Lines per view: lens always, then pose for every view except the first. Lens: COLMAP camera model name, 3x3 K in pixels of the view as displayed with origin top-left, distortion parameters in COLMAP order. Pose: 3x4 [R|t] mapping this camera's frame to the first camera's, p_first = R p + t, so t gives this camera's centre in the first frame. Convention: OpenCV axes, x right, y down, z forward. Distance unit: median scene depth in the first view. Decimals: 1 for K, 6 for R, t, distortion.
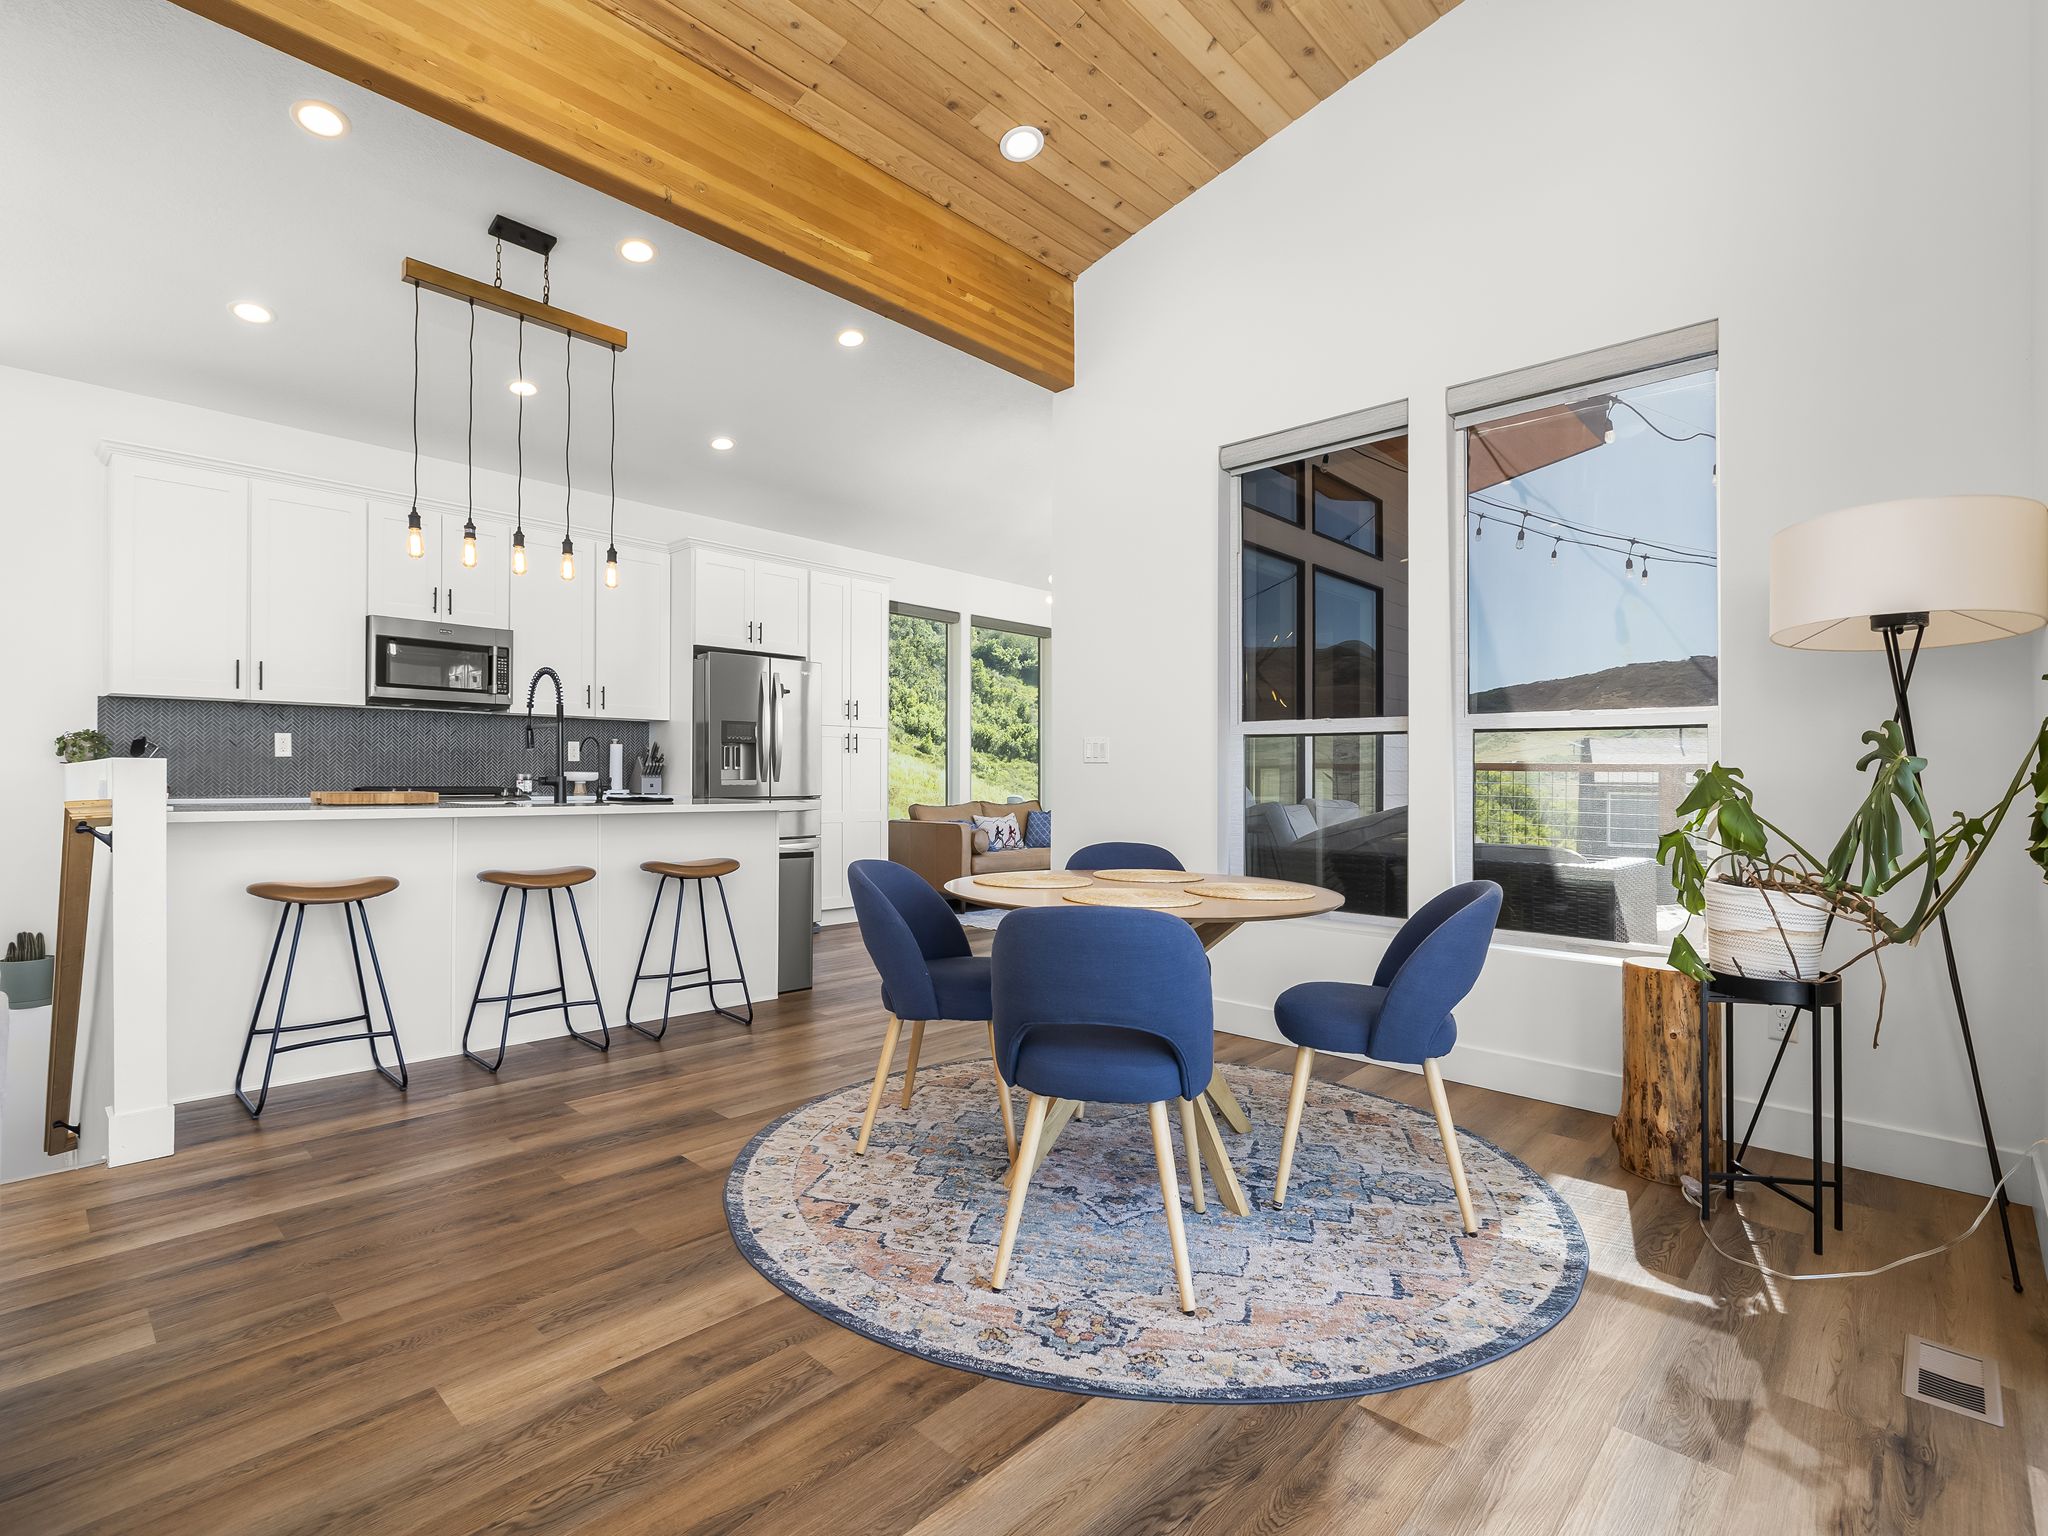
lens RADIAL K [[945.1, 0, 1012.0], [0, 945.1, 779.2], [0, 0, 1]] dist [0.003495, 0.000353]
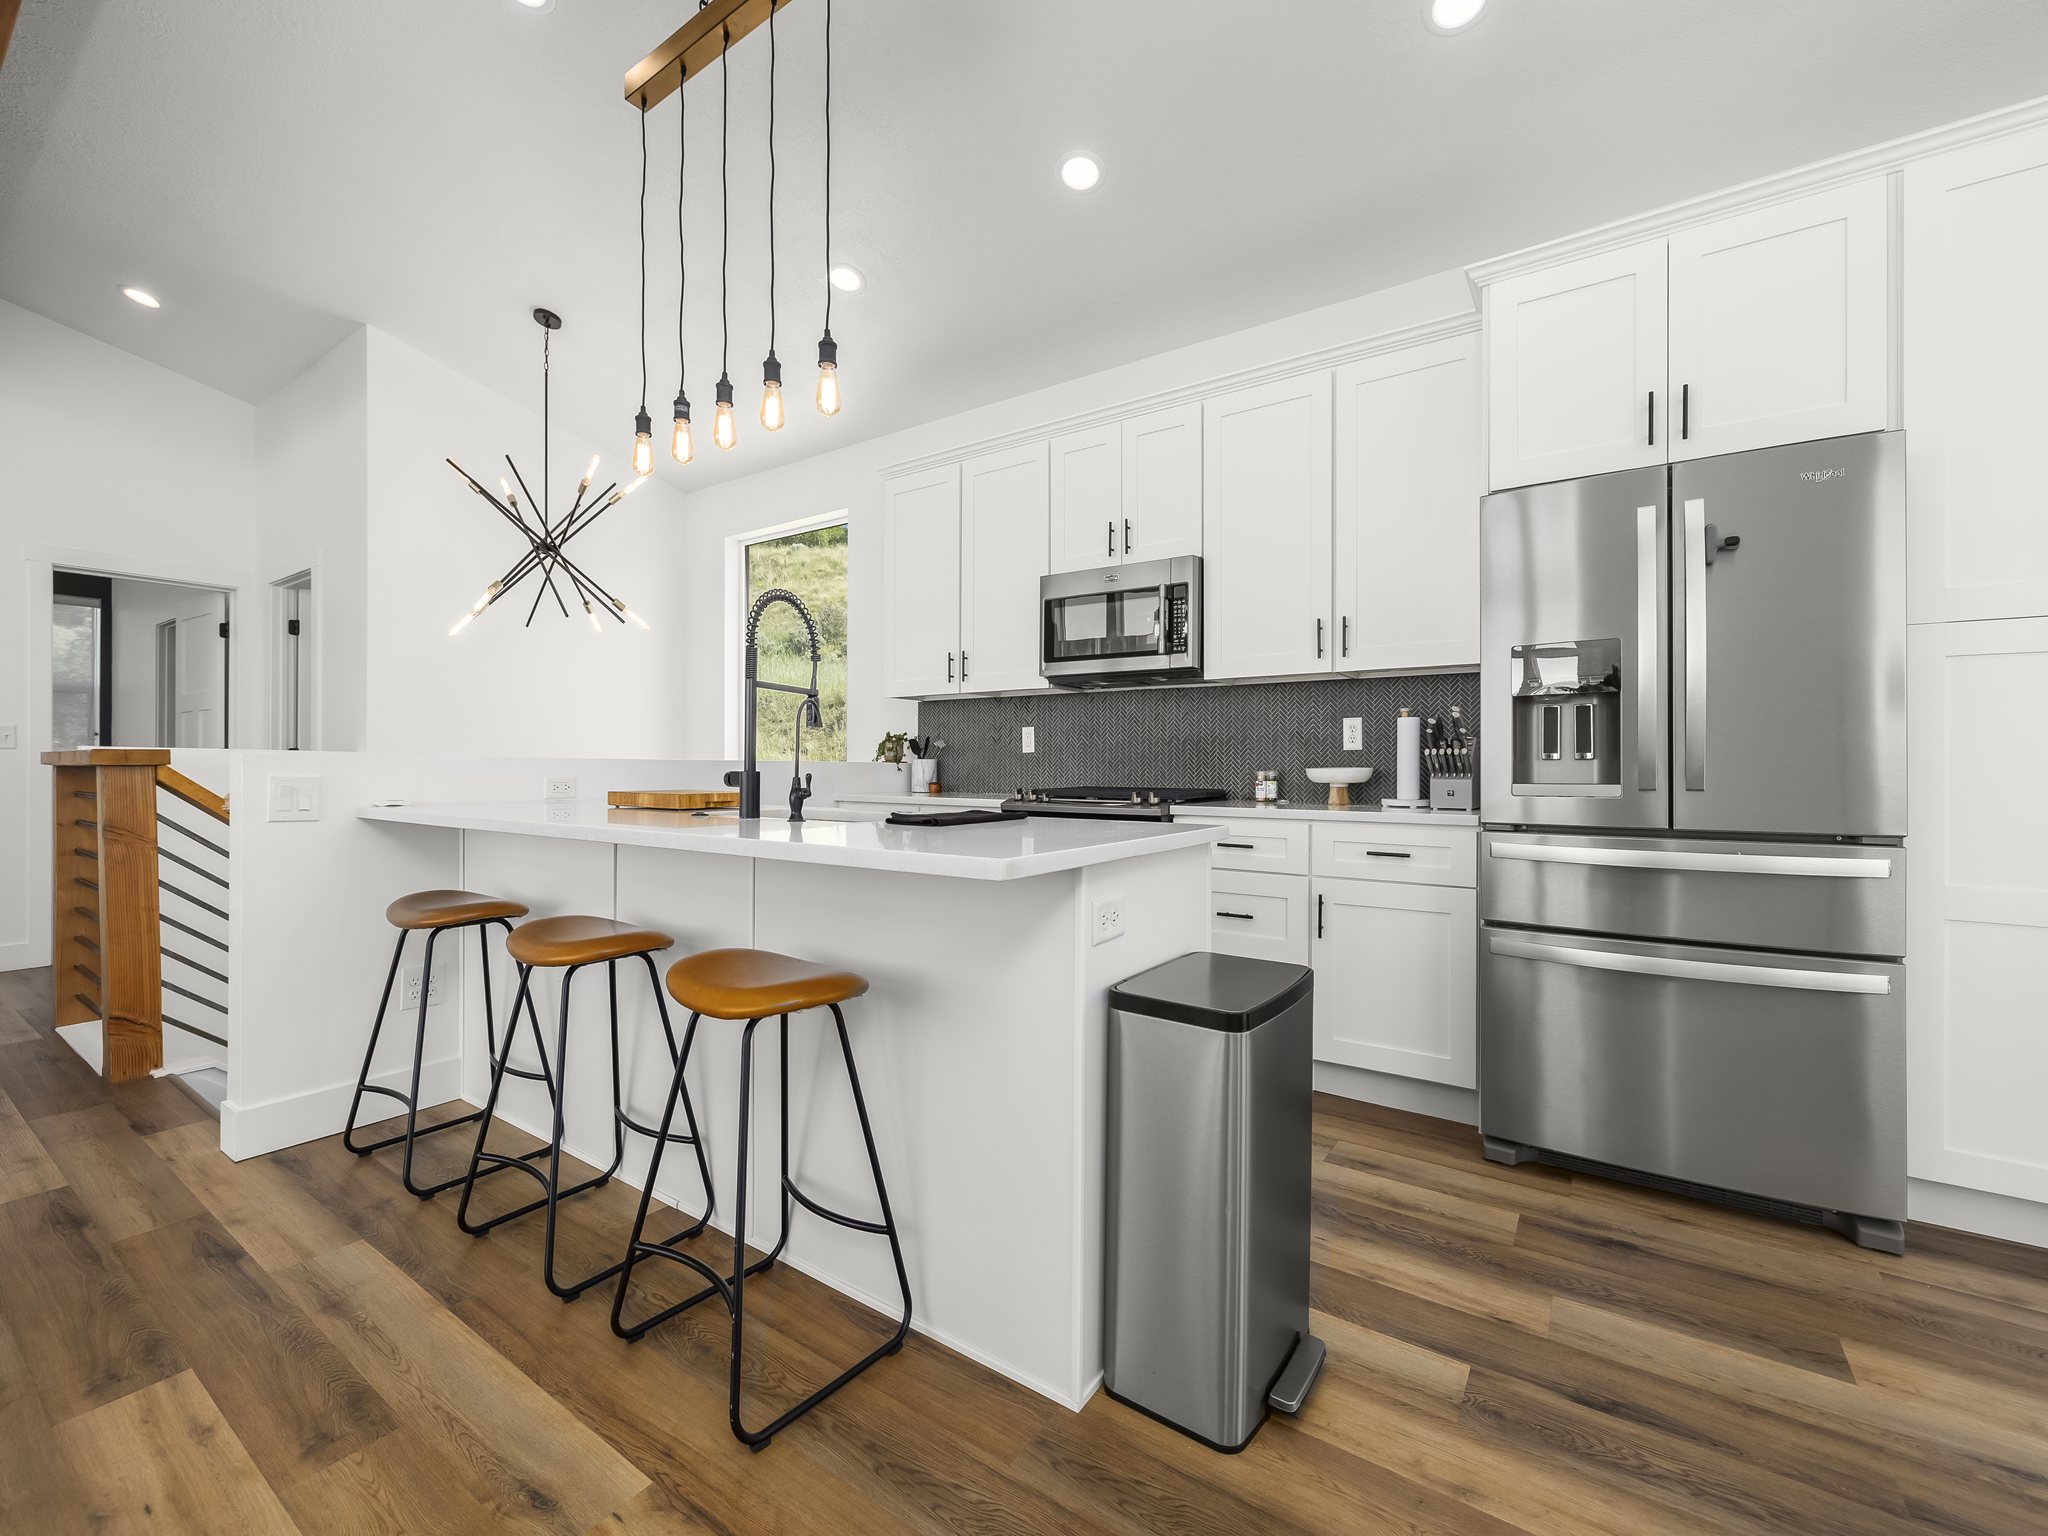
lens RADIAL K [[866.5, 0, 1021.5], [0, 866.5, 765.7], [0, 0, 1]] dist [-0.002987, 0.002065]
pose [[0.154616, -0.010282, -0.987921, 0.062556], [-0.008942, 0.999890, -0.011806, -0.001156], [0.987934, 0.010659, 0.154507, 0.926165]]
